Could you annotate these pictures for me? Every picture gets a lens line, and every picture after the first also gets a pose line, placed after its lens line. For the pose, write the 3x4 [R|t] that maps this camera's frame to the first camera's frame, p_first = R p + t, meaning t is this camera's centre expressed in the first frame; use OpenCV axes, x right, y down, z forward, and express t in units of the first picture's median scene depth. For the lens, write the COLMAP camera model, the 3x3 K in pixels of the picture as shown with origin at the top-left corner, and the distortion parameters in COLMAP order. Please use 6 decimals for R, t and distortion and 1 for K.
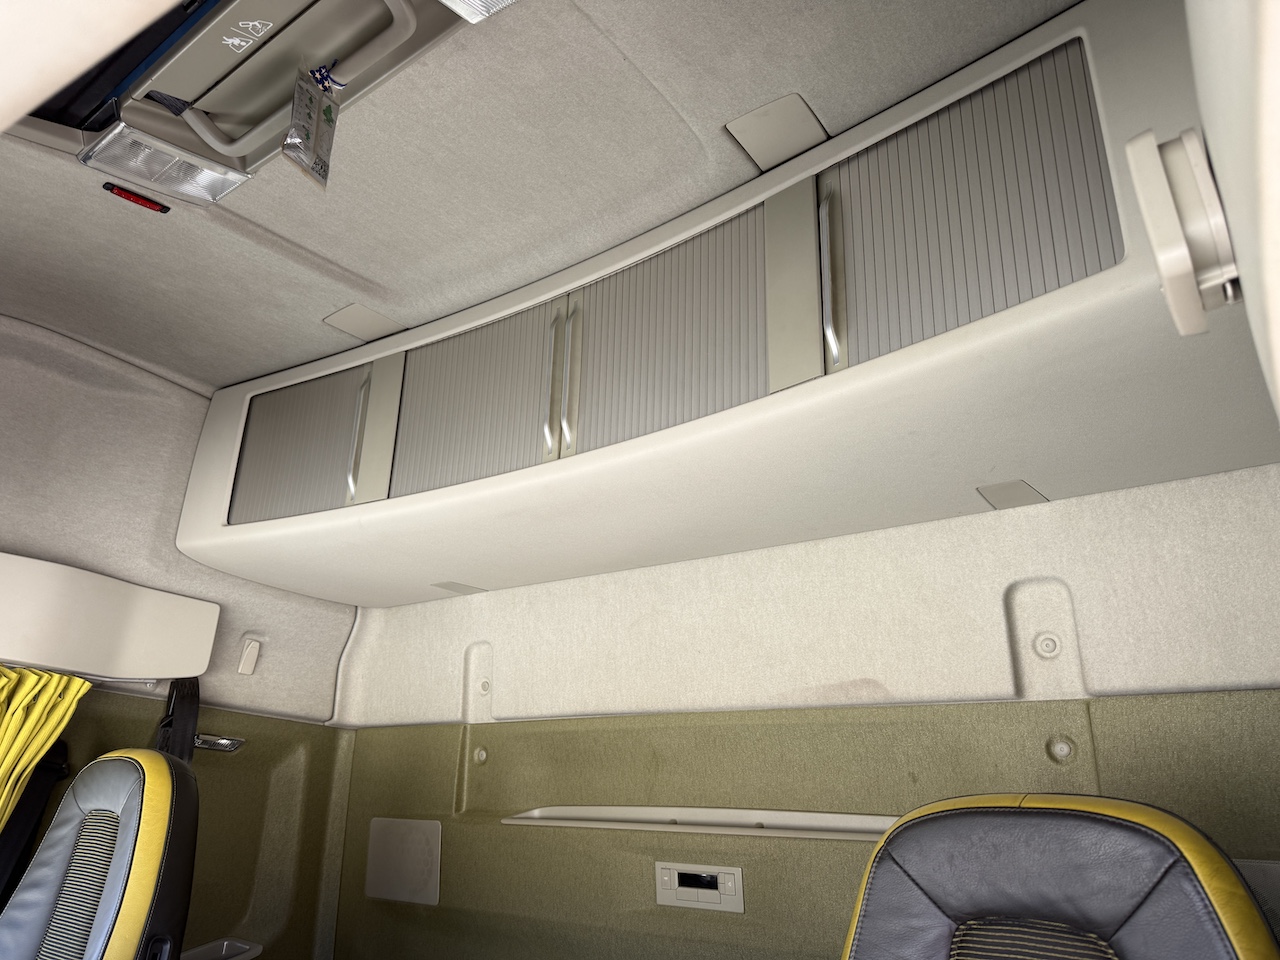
lens RADIAL K [[915.5, 0, 641.4], [0, 915.5, 488.5], [0, 0, 1]] dist [0.034006, -0.042975]
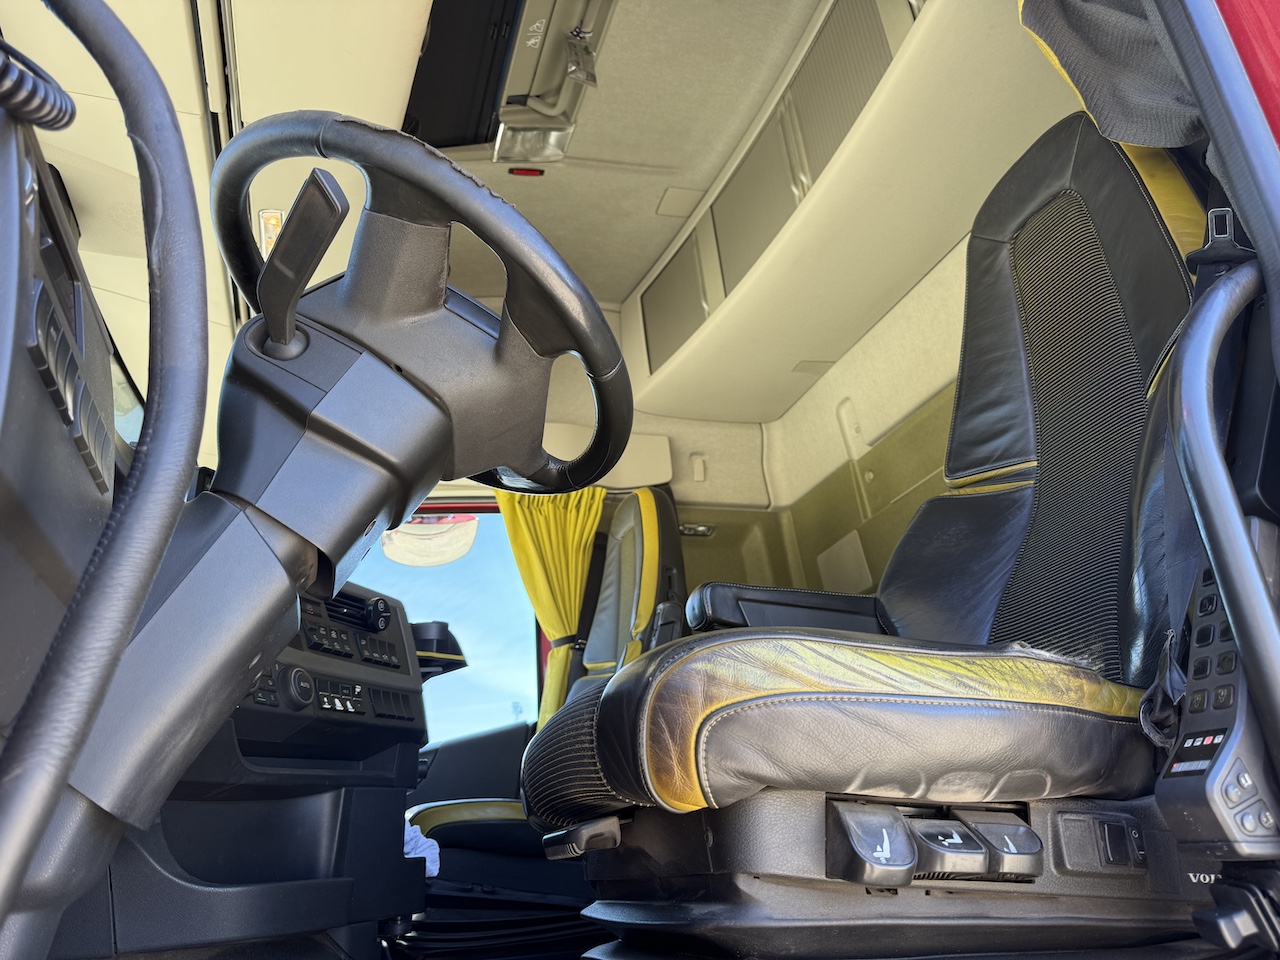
lens RADIAL K [[915.5, 0, 638.3], [0, 915.5, 492.5], [0, 0, 1]] dist [0.034006, -0.042975]
pose [[0.816641, -0.320541, -0.479948, 0.212499], [0.313542, 0.944571, -0.097350, 0.405384], [0.484549, -0.070984, 0.871879, -0.364409]]
